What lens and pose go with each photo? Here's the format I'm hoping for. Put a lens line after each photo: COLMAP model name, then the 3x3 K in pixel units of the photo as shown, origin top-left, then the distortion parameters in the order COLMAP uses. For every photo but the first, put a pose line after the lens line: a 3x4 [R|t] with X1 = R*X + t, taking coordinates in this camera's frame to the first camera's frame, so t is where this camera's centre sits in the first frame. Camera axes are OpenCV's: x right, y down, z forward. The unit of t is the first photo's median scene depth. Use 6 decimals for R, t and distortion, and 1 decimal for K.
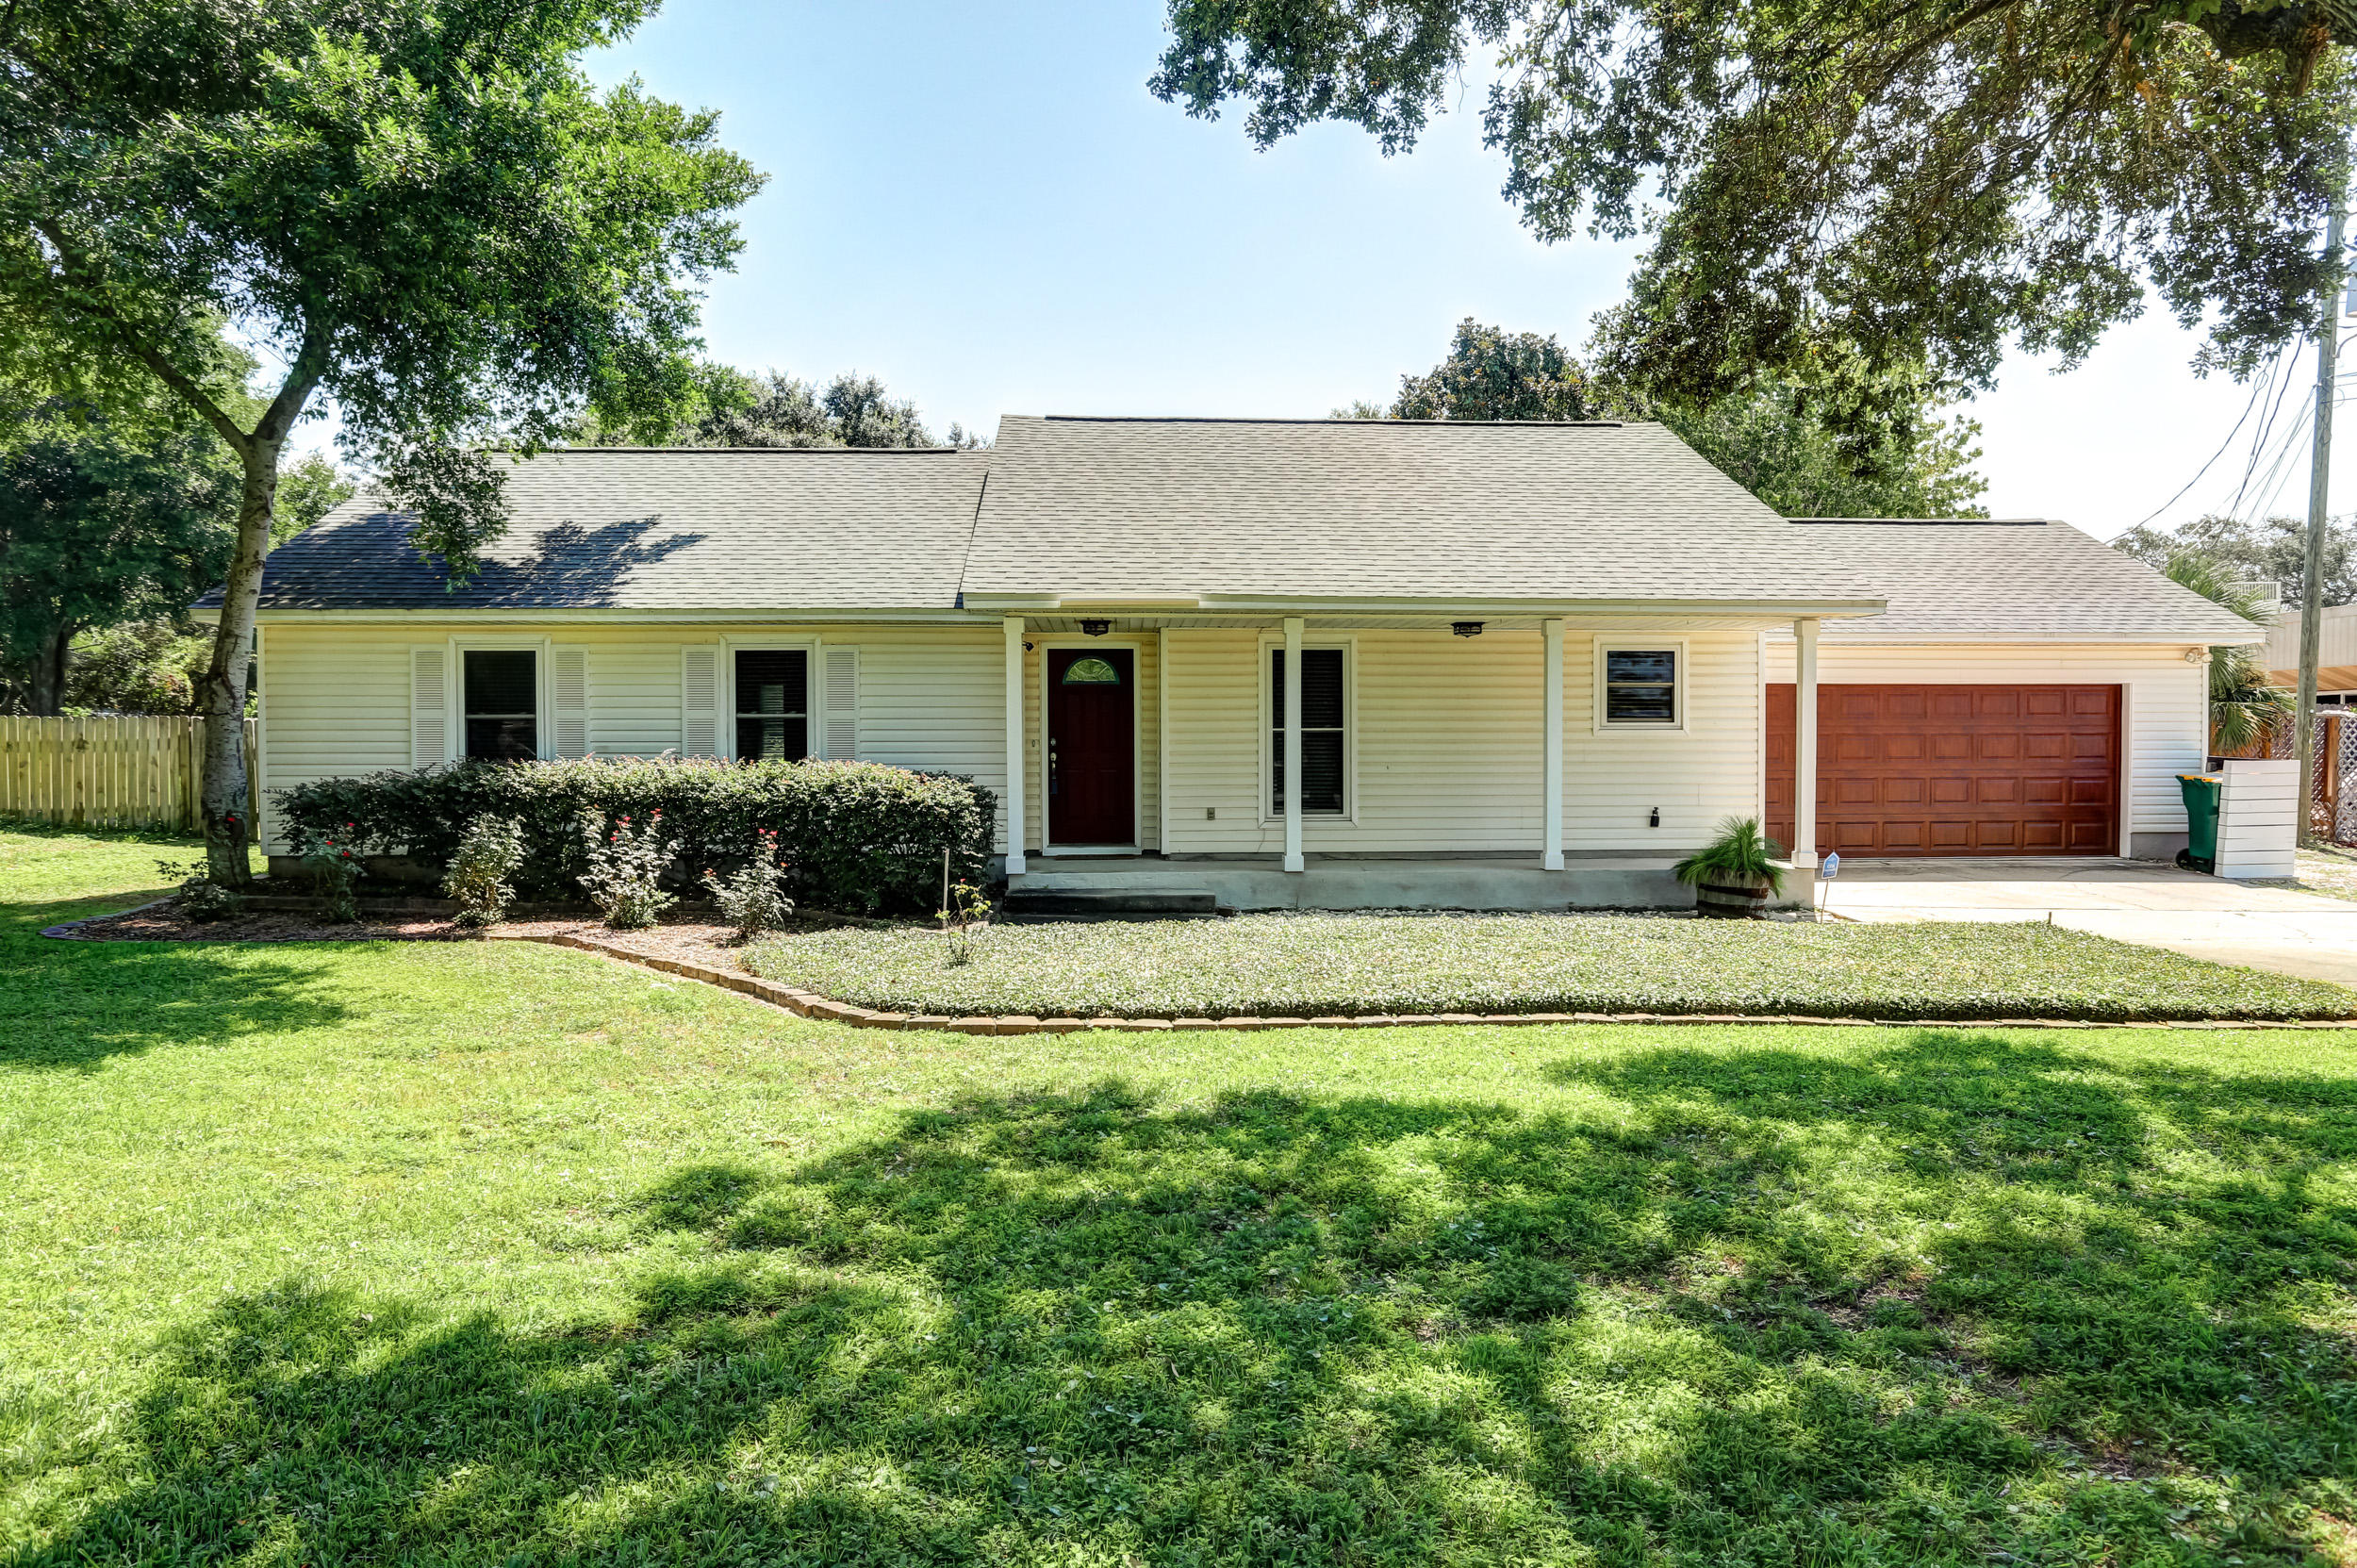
lens RADIAL K [[1479.5, 0, 1178.5], [0, 1479.5, 784.0], [0, 0, 1]] dist [-0.048134, 0.050584]
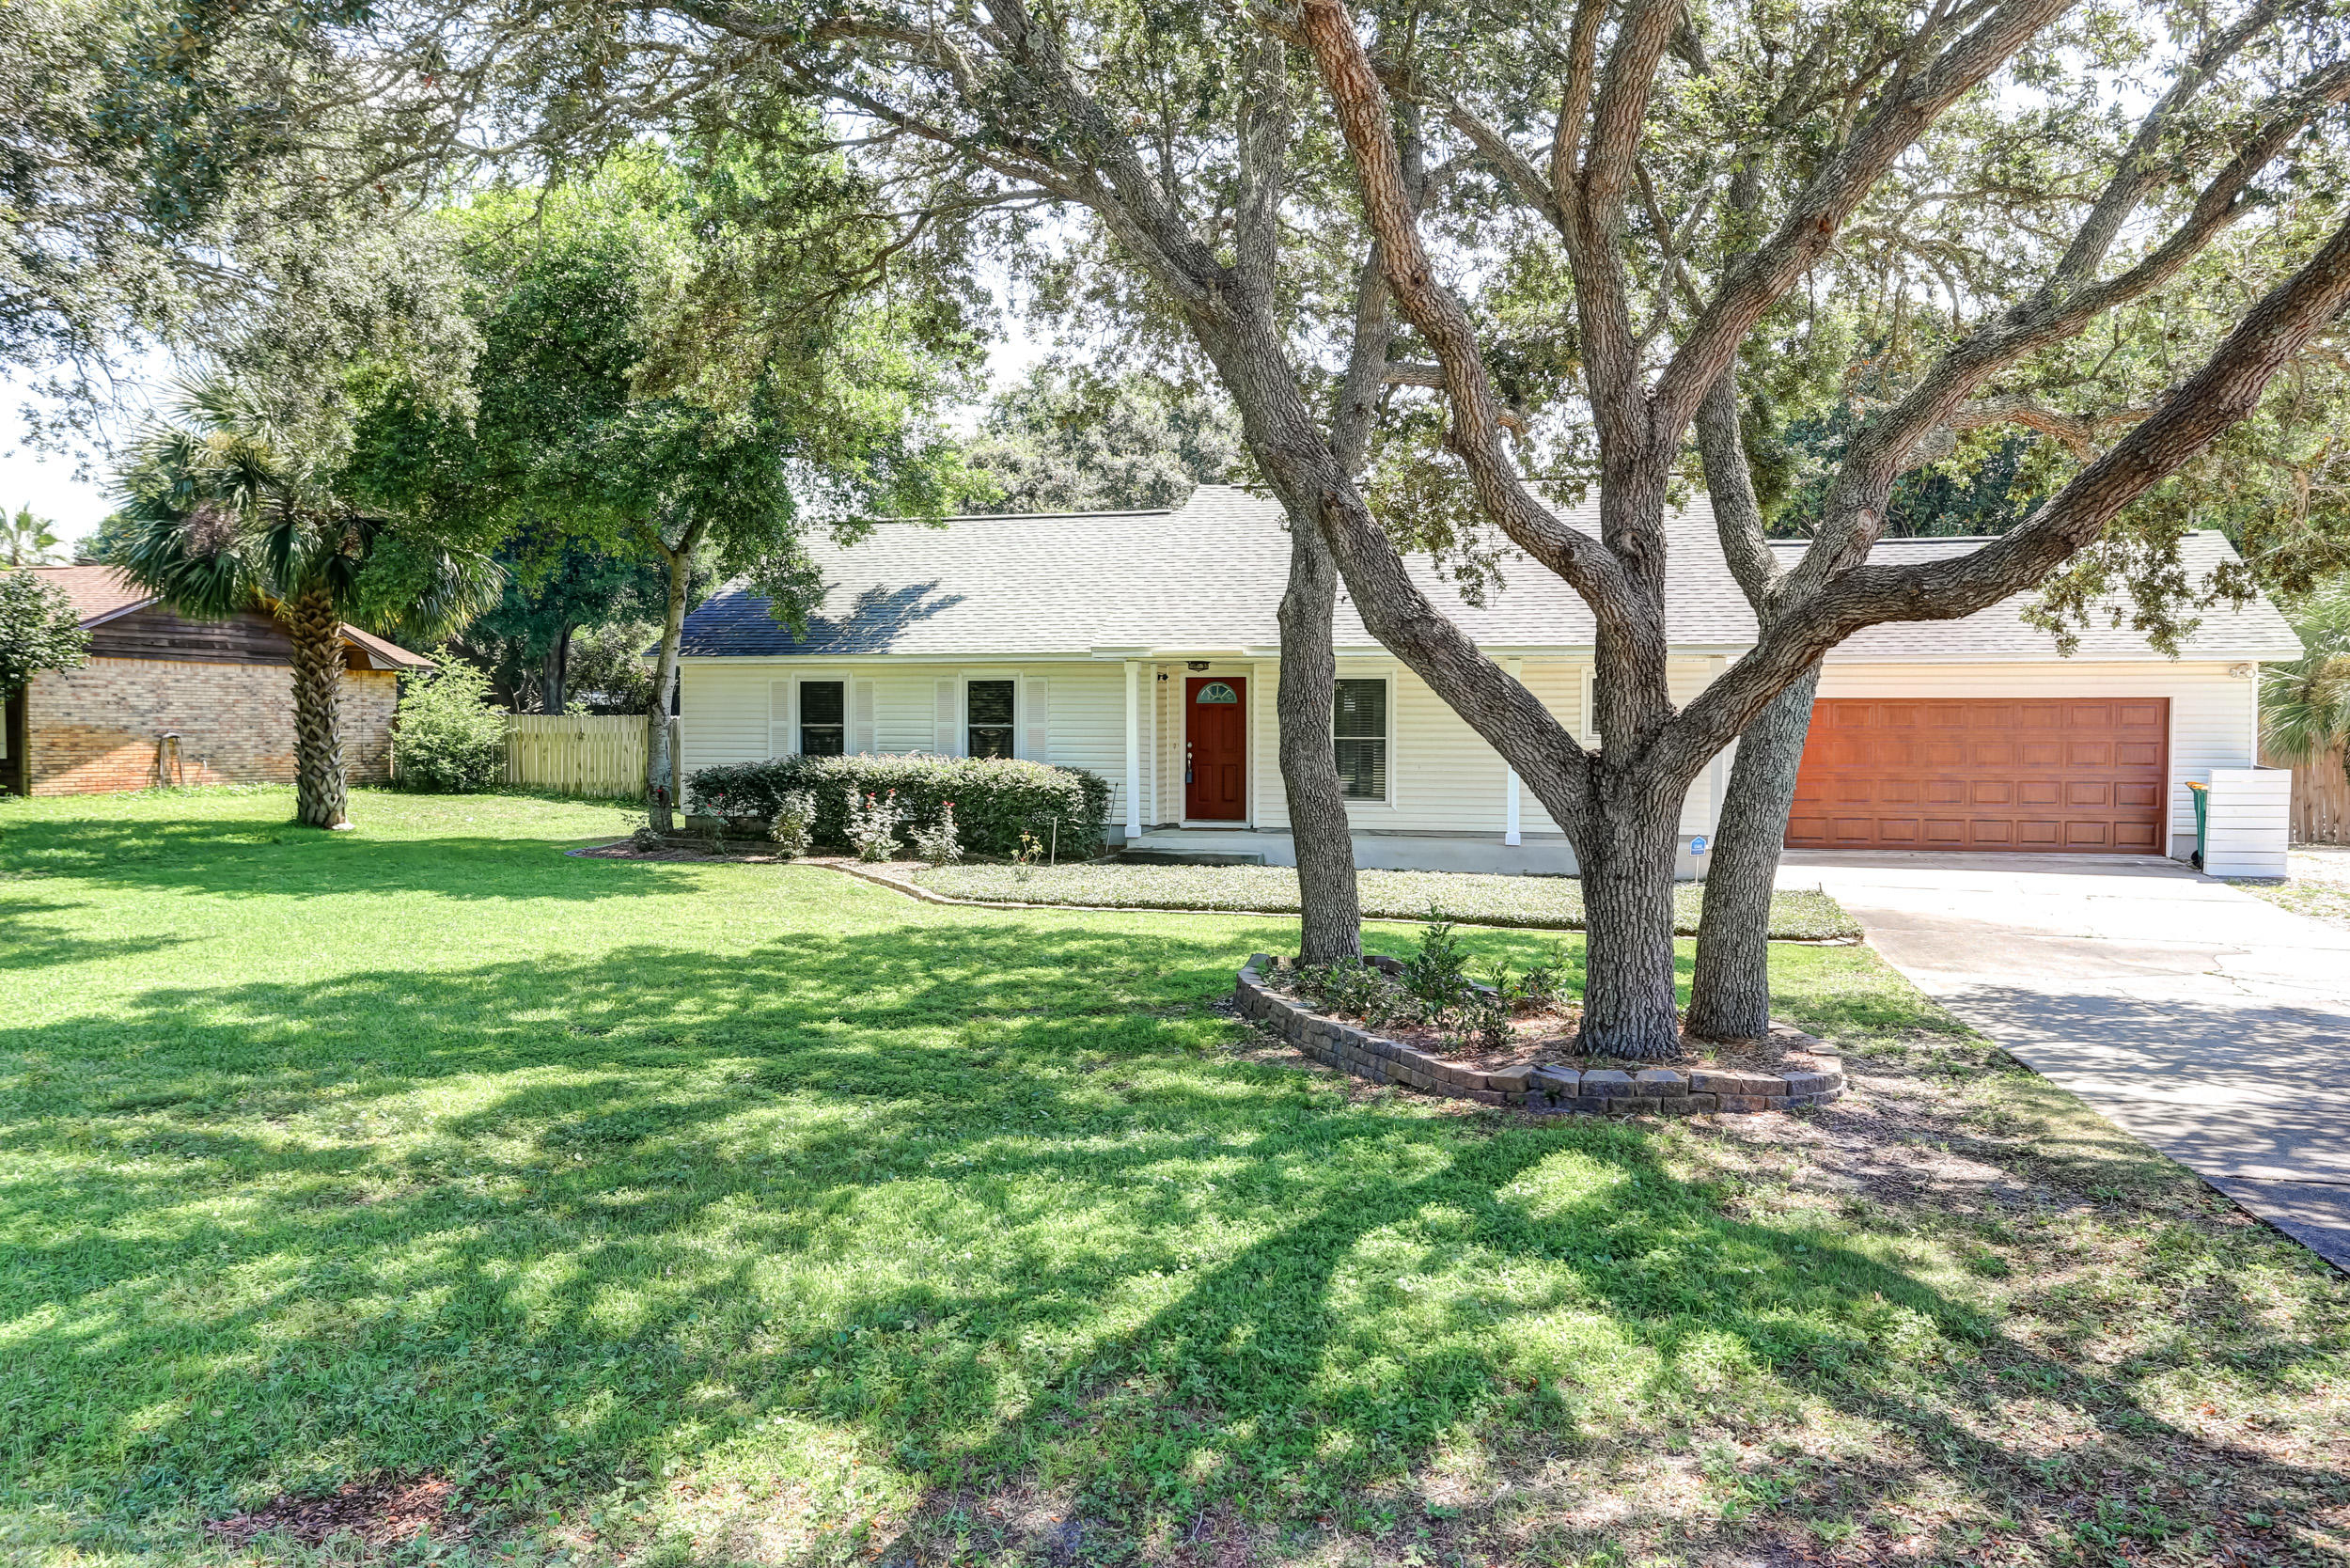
lens RADIAL K [[1783.5, 0, 1175.0], [0, 1783.5, 784.0], [0, 0, 1]] dist [0.002683, -0.000539]
pose [[0.949826, 0.015606, -0.312389, 0.456074], [-0.012902, 0.999859, 0.010722, -0.010901], [0.312512, -0.006154, 0.949894, -0.626188]]
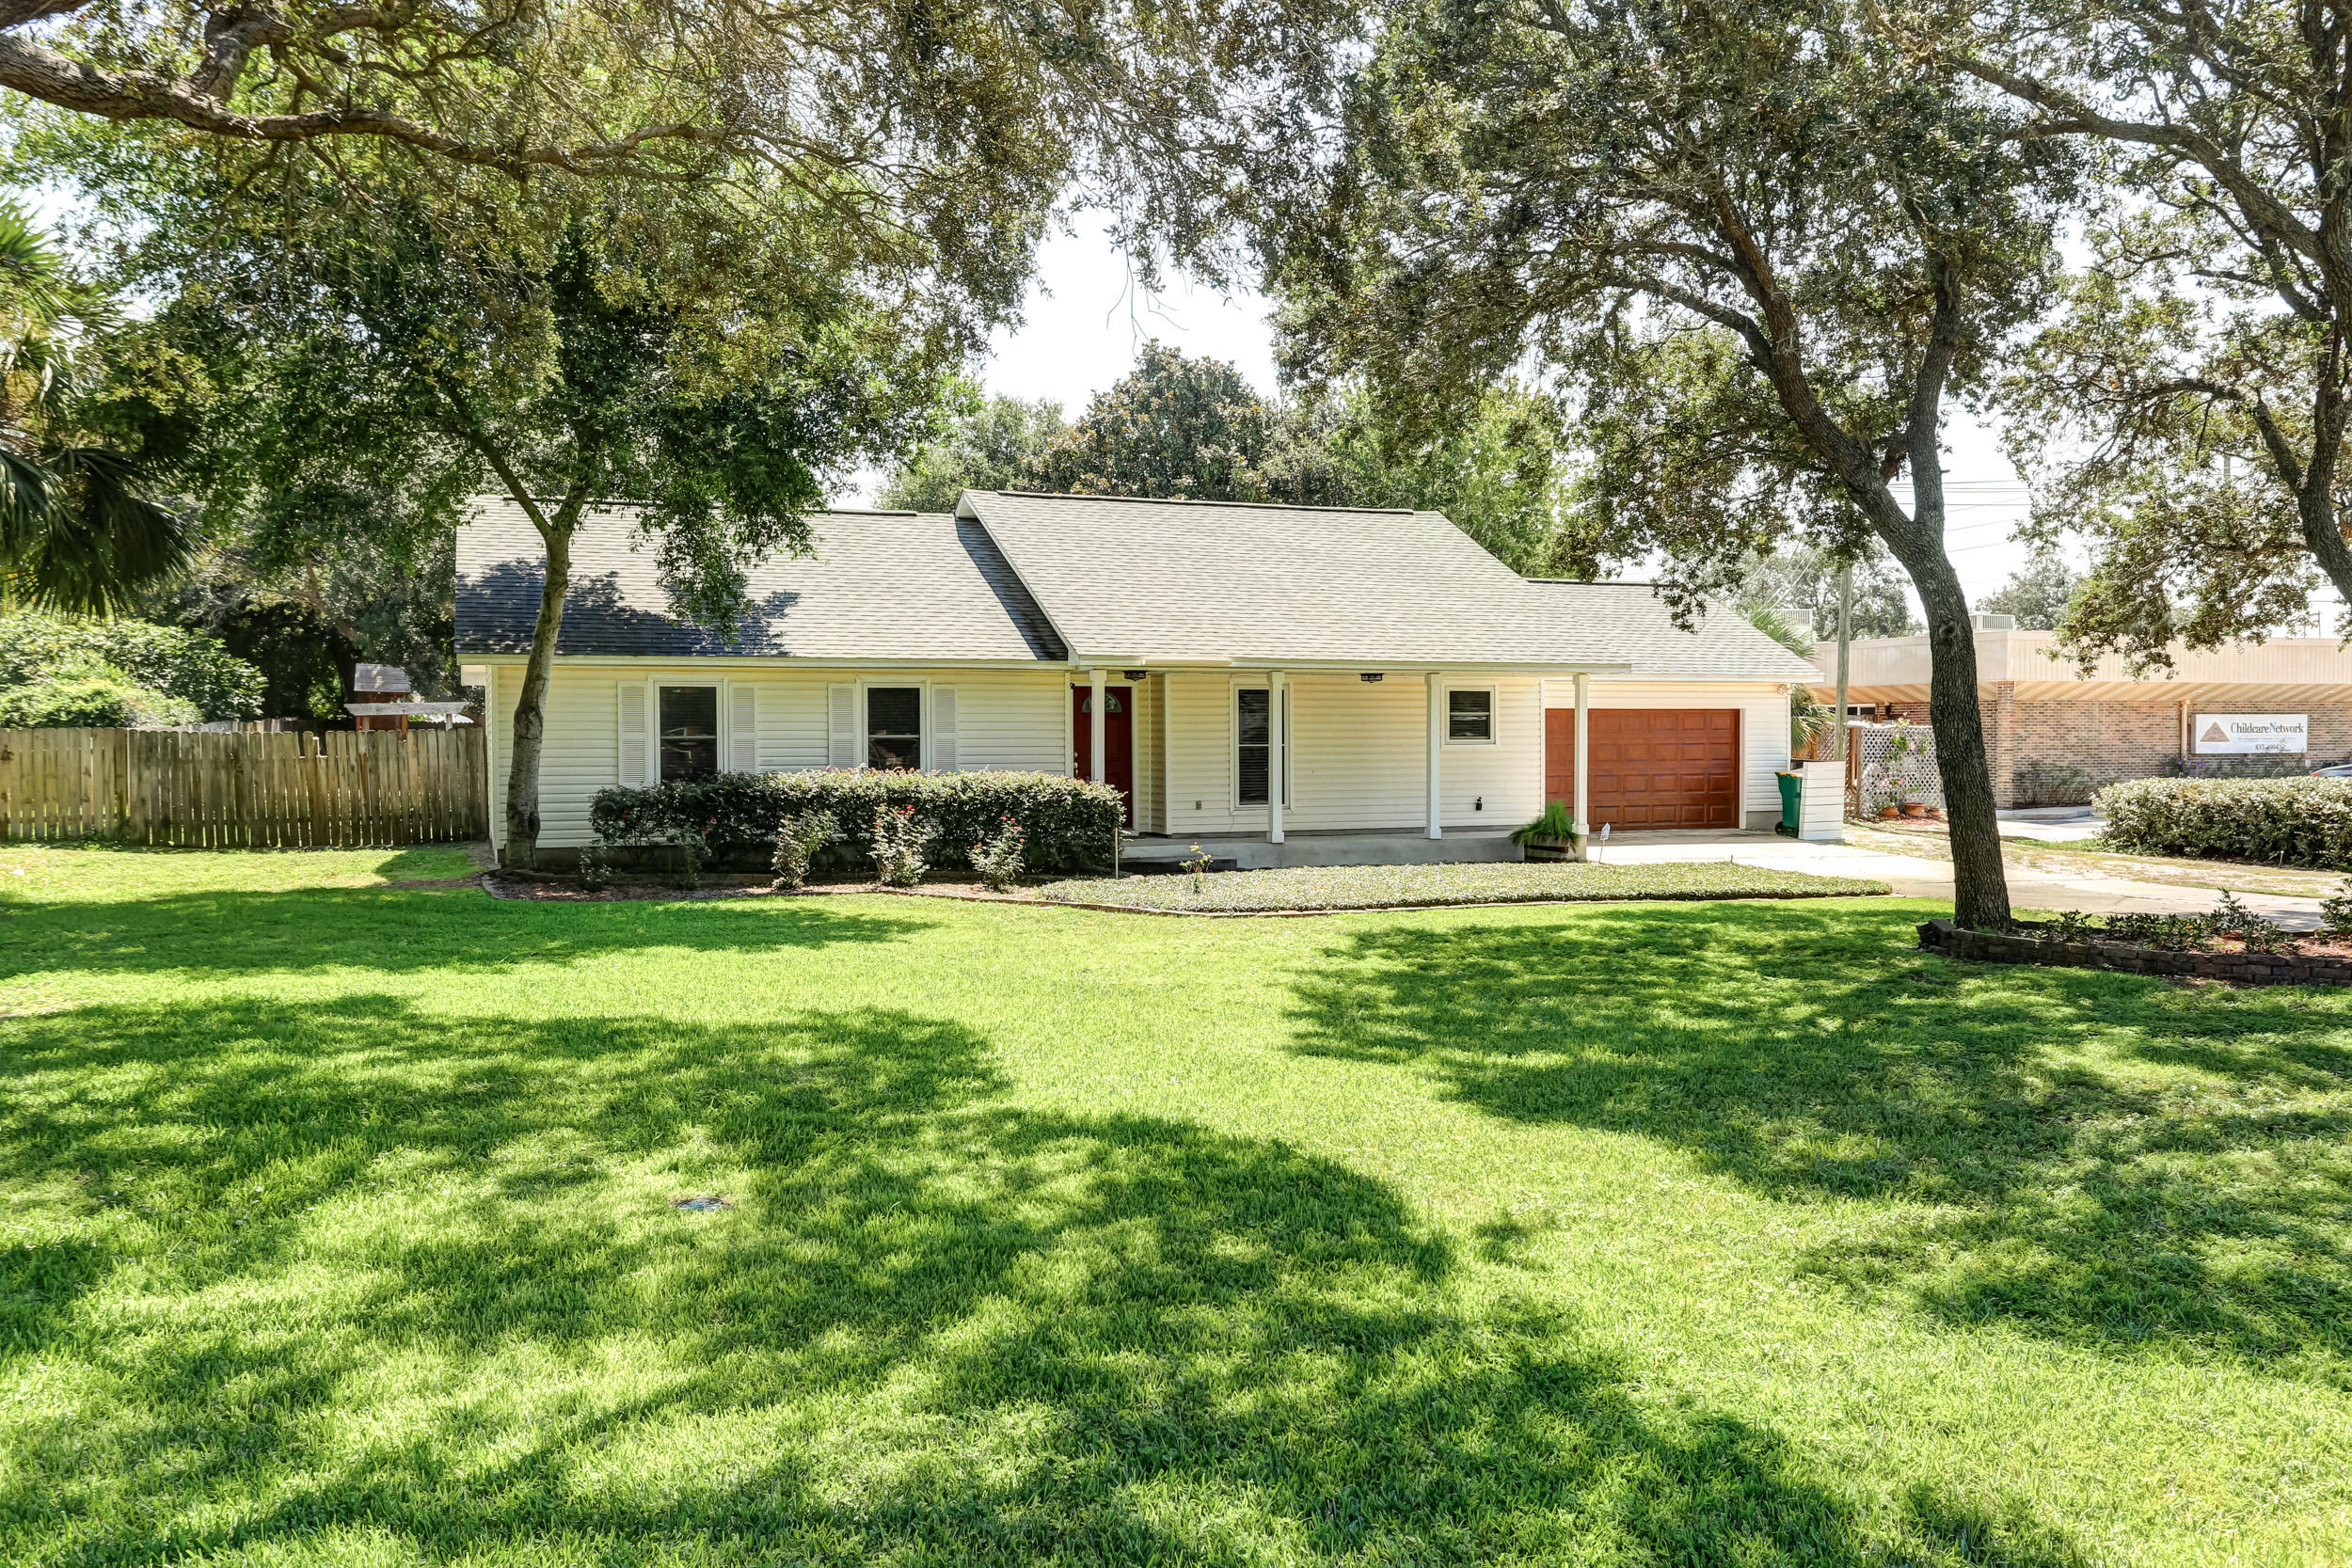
lens RADIAL K [[1784.8, 0, 1176.0], [0, 1784.8, 784.0], [0, 0, 1]] dist [0.002683, -0.000539]
pose [[0.950569, -0.010275, 0.310345, -0.550096], [0.009879, 0.999947, 0.002849, -0.005794], [-0.310358, 0.000358, 0.950620, -0.639788]]
